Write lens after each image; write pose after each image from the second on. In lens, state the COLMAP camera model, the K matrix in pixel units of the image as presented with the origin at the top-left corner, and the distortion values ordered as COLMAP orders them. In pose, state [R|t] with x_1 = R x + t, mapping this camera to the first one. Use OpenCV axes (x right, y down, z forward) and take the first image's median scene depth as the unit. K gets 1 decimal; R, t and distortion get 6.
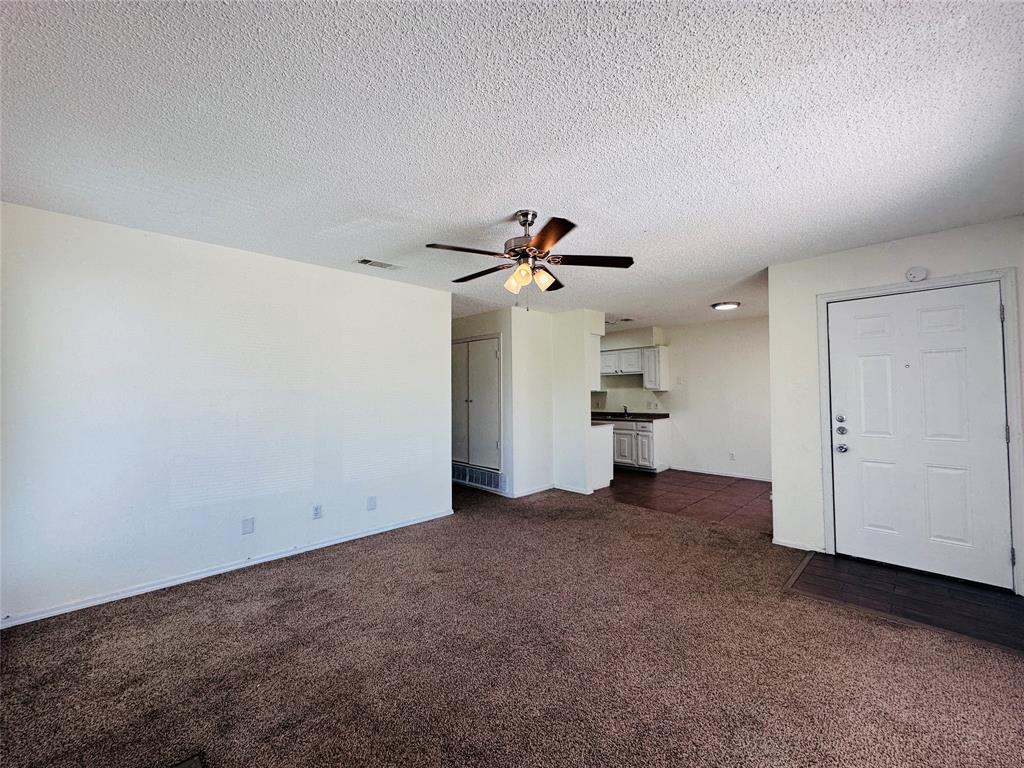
lens RADIAL K [[408.9, 0, 511.5], [0, 408.9, 383.0], [0, 0, 1]] dist [-0.000531, 0.000305]
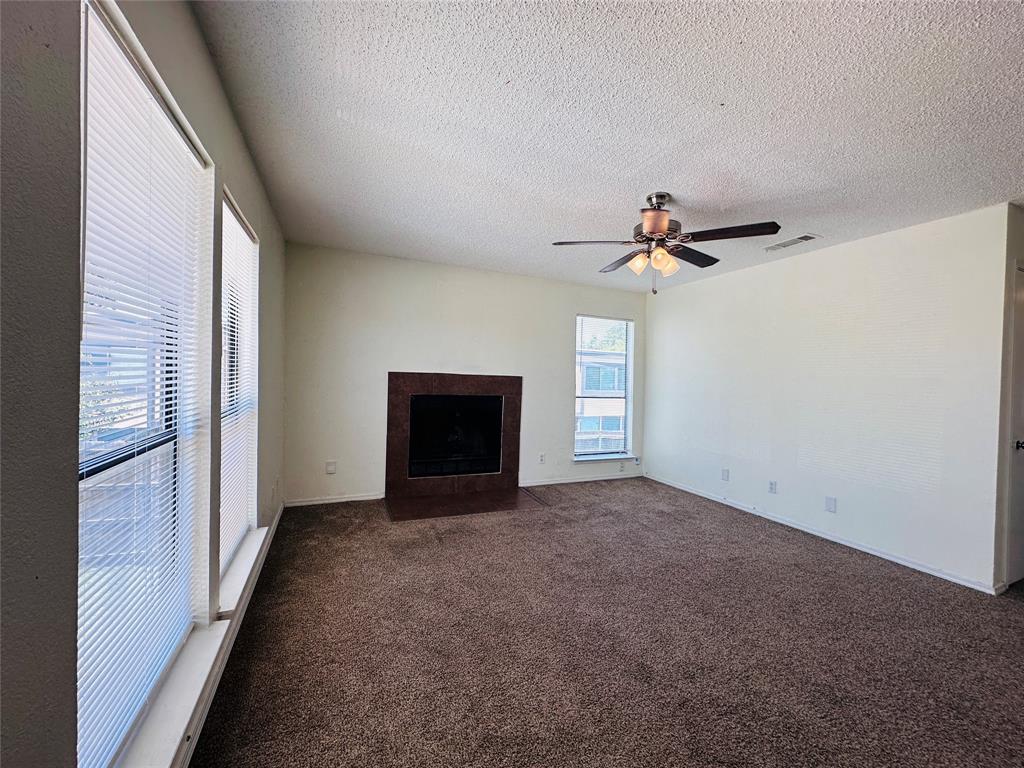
lens RADIAL K [[408.9, 0, 511.5], [0, 408.9, 383.0], [0, 0, 1]] dist [-0.000531, 0.000305]
pose [[-0.349145, 0.018526, -0.936886, 0.846291], [0.002270, 0.999818, 0.018925, 0.015861], [0.937066, 0.004481, -0.349123, 0.778049]]
